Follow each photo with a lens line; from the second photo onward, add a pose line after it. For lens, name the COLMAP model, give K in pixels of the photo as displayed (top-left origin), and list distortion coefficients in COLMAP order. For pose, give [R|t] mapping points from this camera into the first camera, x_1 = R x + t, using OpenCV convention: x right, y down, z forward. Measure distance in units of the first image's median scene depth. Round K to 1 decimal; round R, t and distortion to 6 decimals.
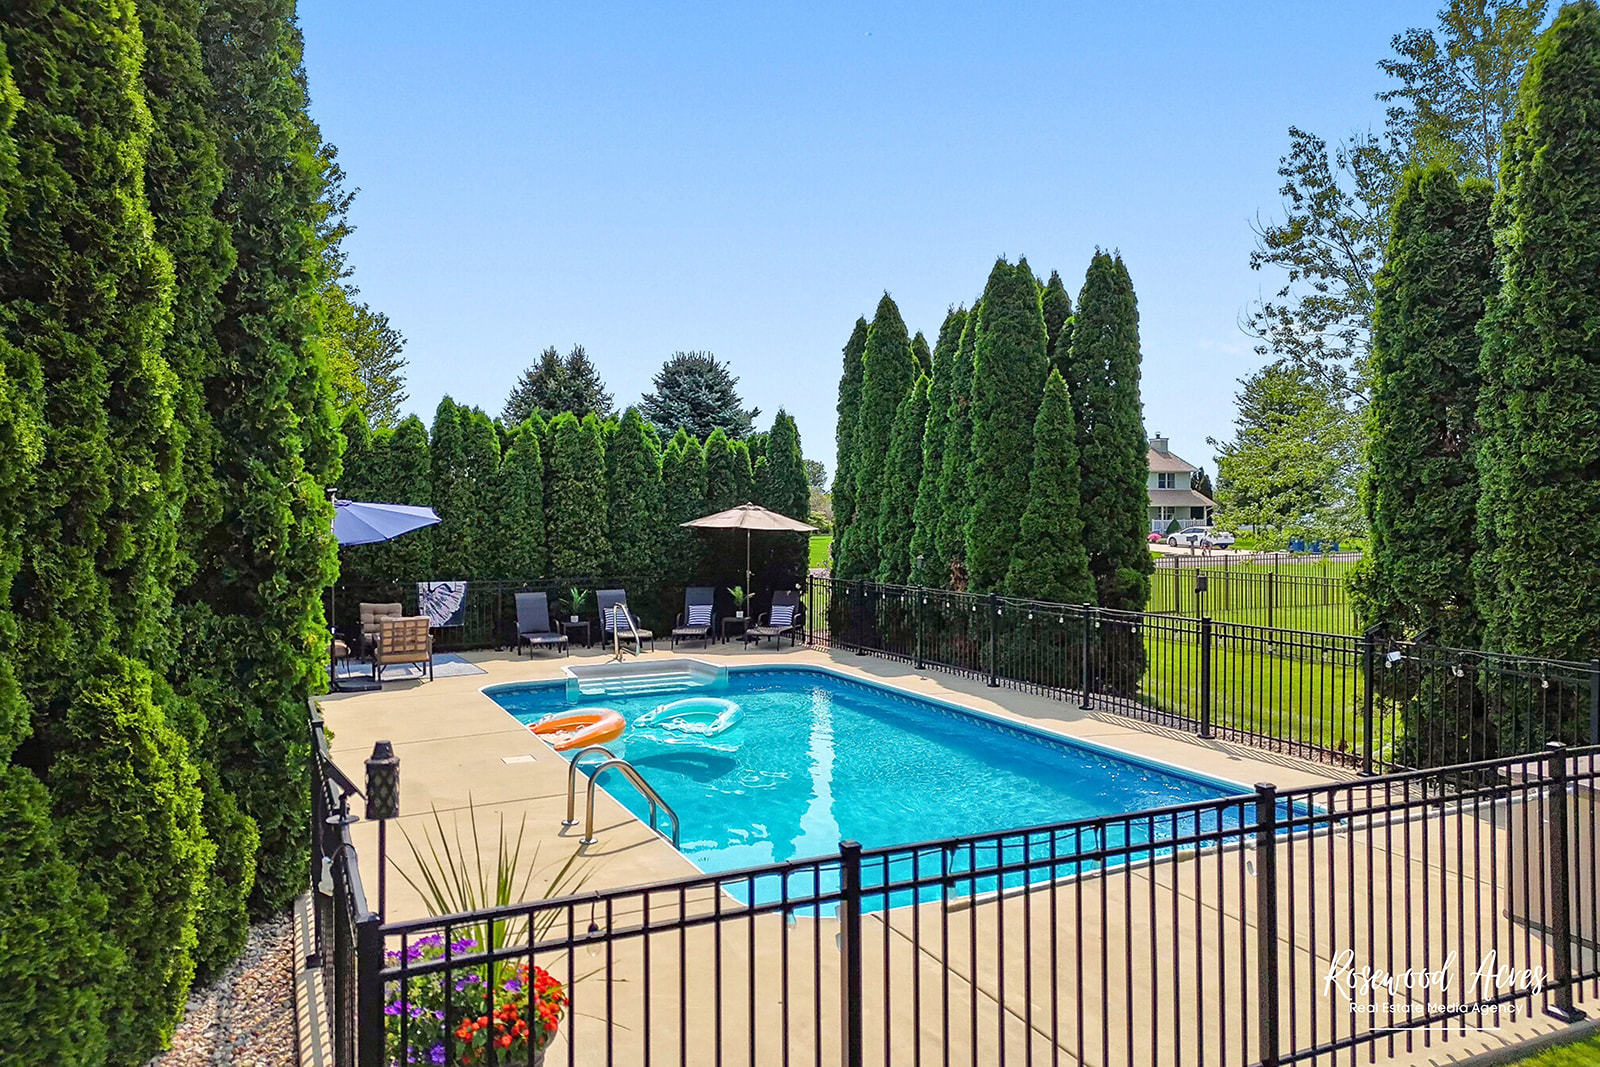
lens RADIAL K [[1130.8, 0, 800.0], [0, 1130.8, 533.5], [0, 0, 1]] dist [0.134842, 0.000506]
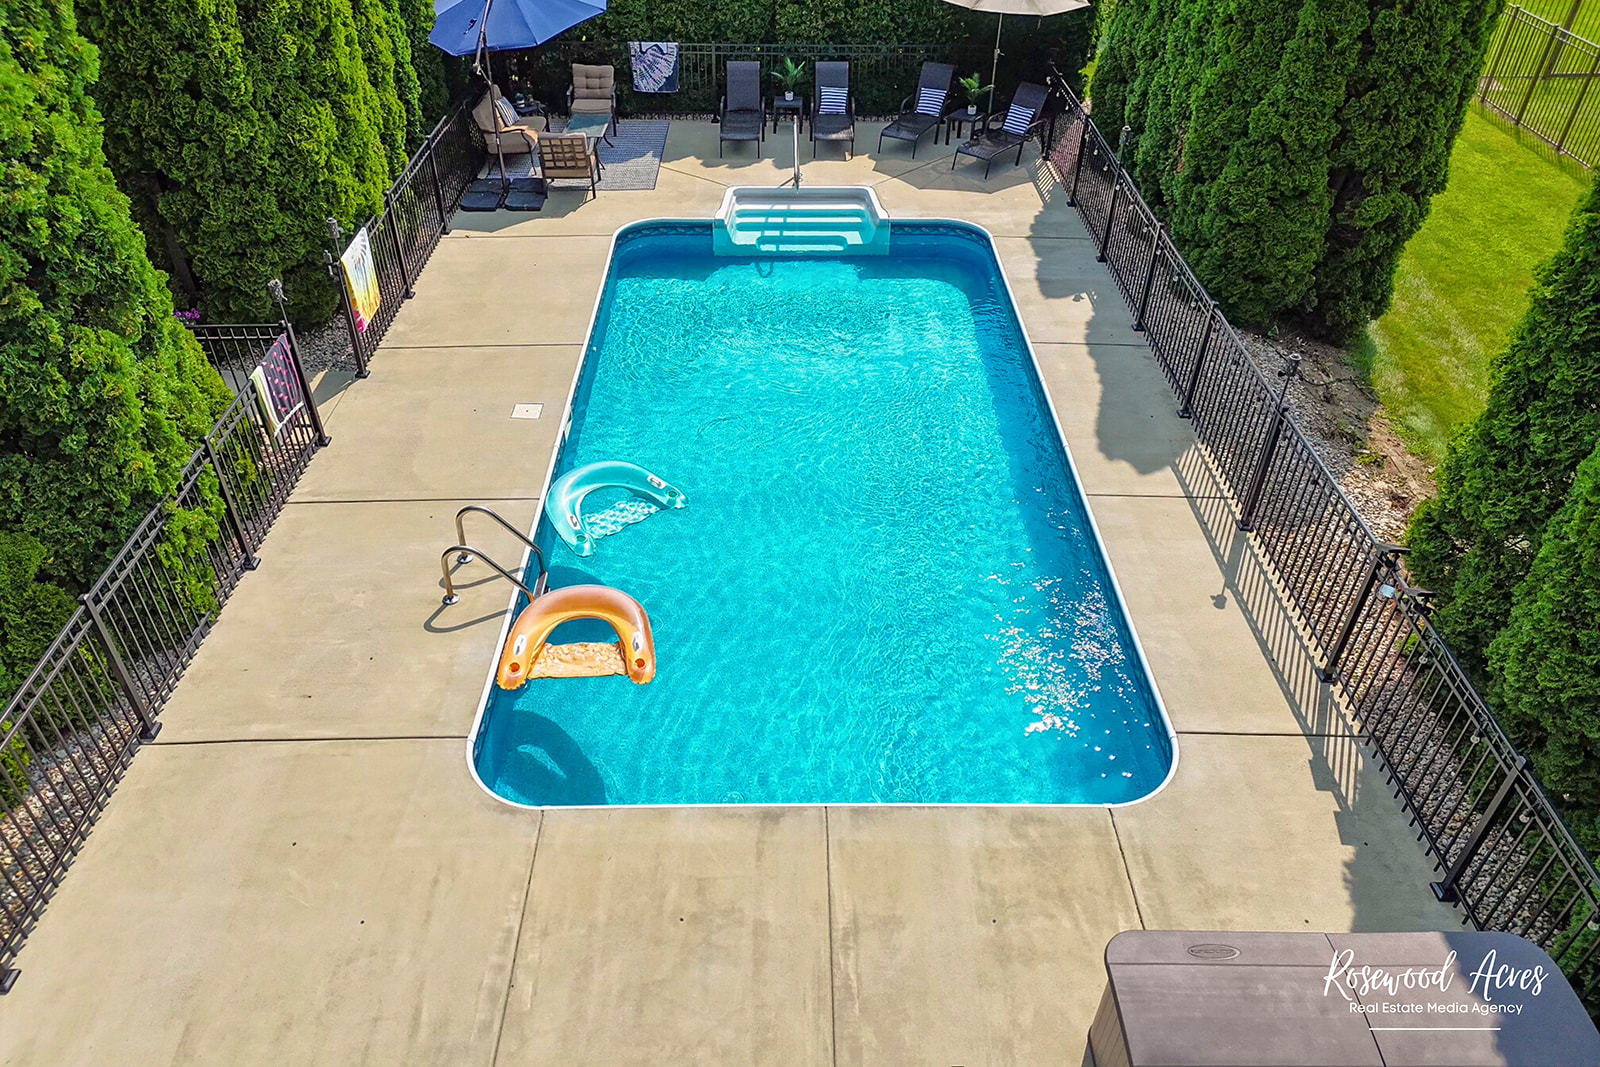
lens RADIAL K [[1131.4, 0, 800.0], [0, 1131.4, 533.5], [0, 0, 1]] dist [0.042272, 0.000501]
pose [[0.909480, 0.264790, -0.320519, 0.197767], [-0.020451, 0.798507, 0.601638, -0.196433], [0.415244, -0.540623, 0.731641, 0.146242]]
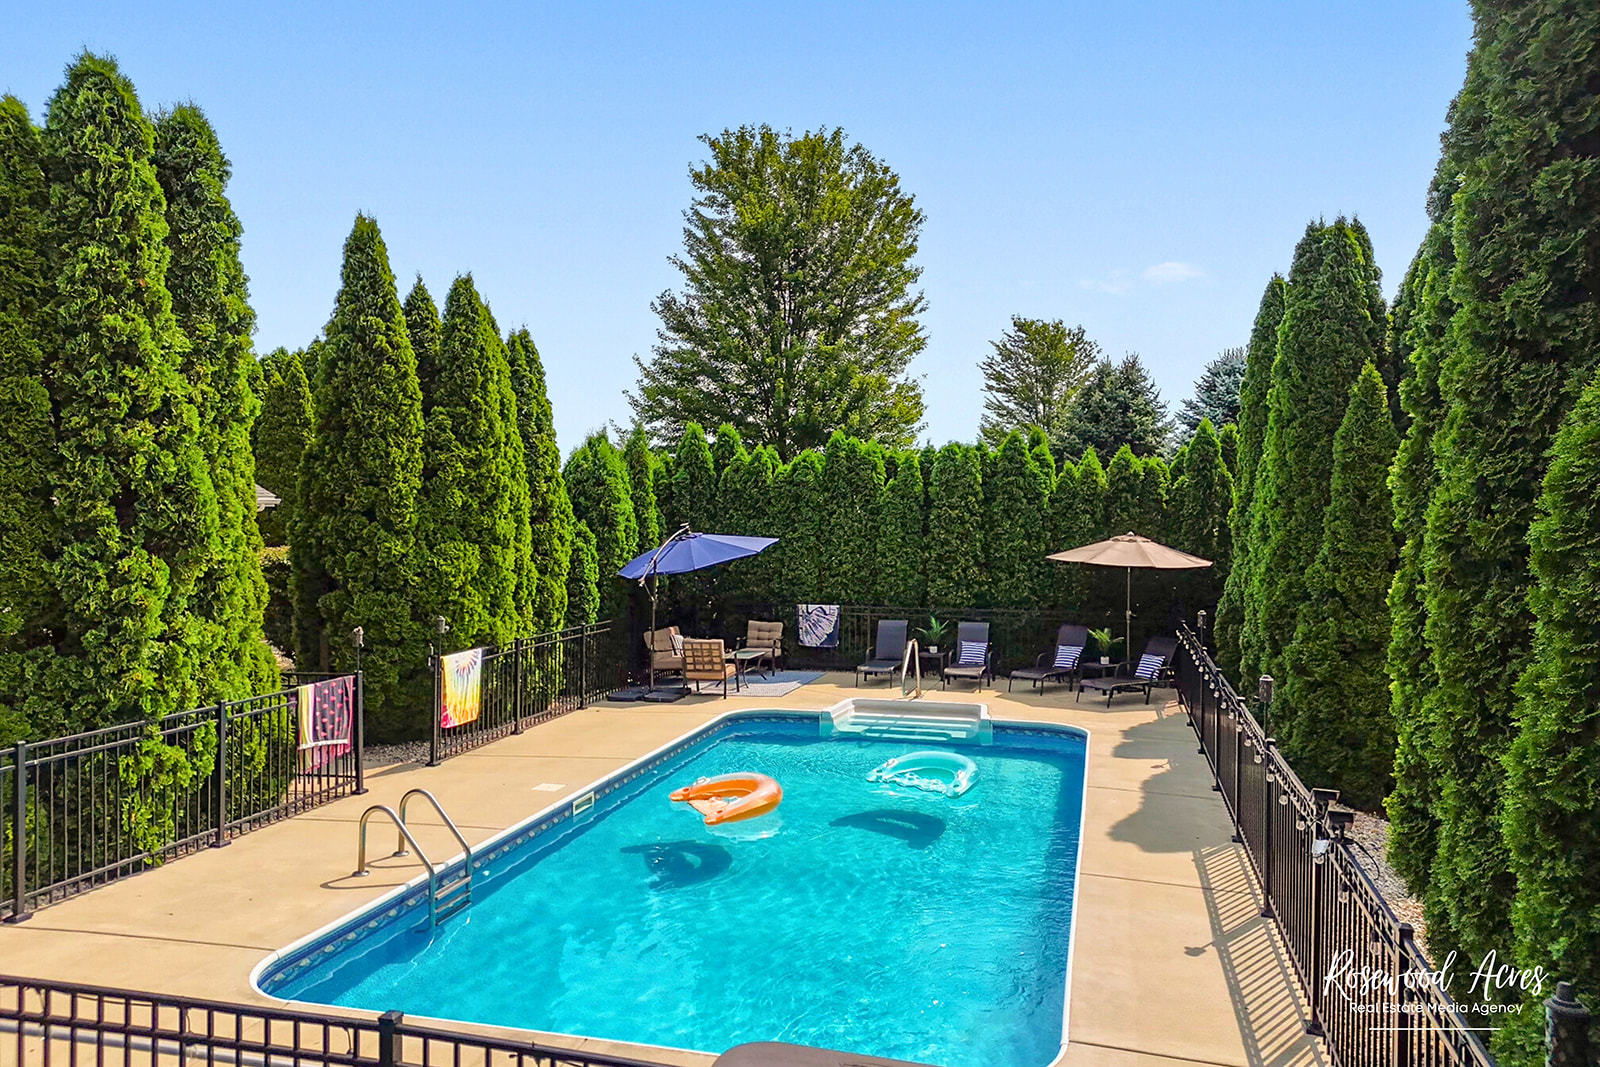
lens RADIAL K [[1125.7, 0, 800.0], [0, 1125.7, 533.5], [0, 0, 1]] dist [0.112094, -0.124606]
pose [[0.758814, 0.013135, -0.651175, 0.357072], [-0.010729, 0.999913, 0.007667, -0.032566], [0.651219, 0.001169, 0.758889, 0.178364]]
